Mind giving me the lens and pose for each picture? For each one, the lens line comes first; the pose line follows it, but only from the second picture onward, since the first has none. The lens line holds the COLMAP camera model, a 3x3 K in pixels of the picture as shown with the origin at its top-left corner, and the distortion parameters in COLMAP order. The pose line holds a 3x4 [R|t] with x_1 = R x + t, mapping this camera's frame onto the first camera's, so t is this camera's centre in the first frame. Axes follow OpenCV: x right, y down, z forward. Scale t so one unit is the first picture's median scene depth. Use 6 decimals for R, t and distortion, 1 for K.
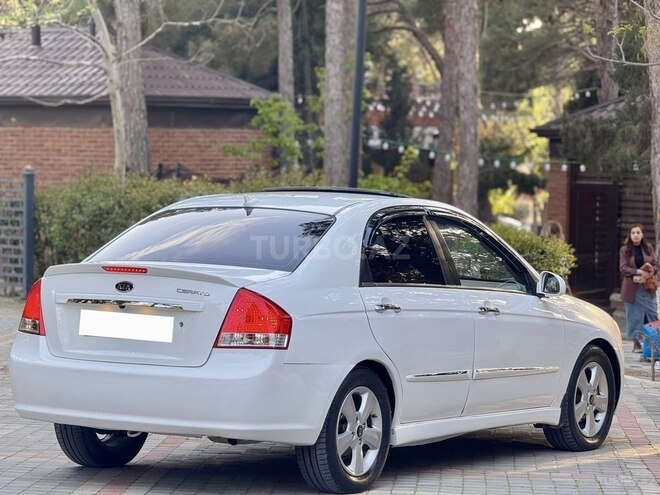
lens RADIAL K [[2305.0, 0, 330.0], [0, 2305.0, 247.5], [0, 0, 1]] dist [0.161939, 2.219118]
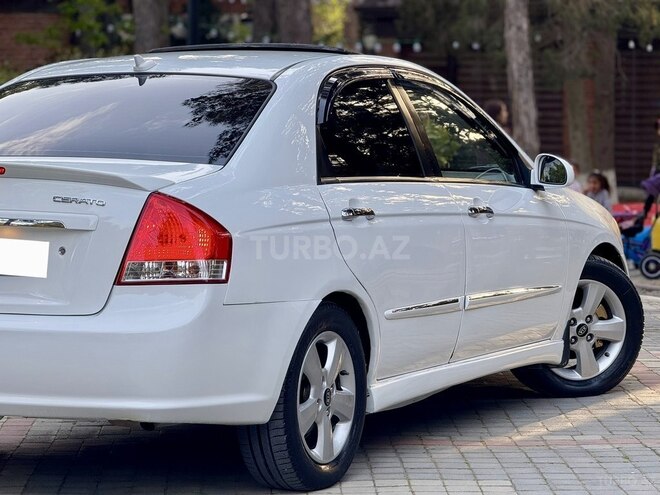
lens RADIAL K [[2305.0, 0, 330.0], [0, 2305.0, 247.5], [0, 0, 1]] dist [0.161939, 2.219118]
pose [[0.994610, -0.038552, 0.096251, -0.049529], [0.034278, 0.998368, 0.045671, 0.004808], [-0.097854, -0.042125, 0.994309, 0.325952]]
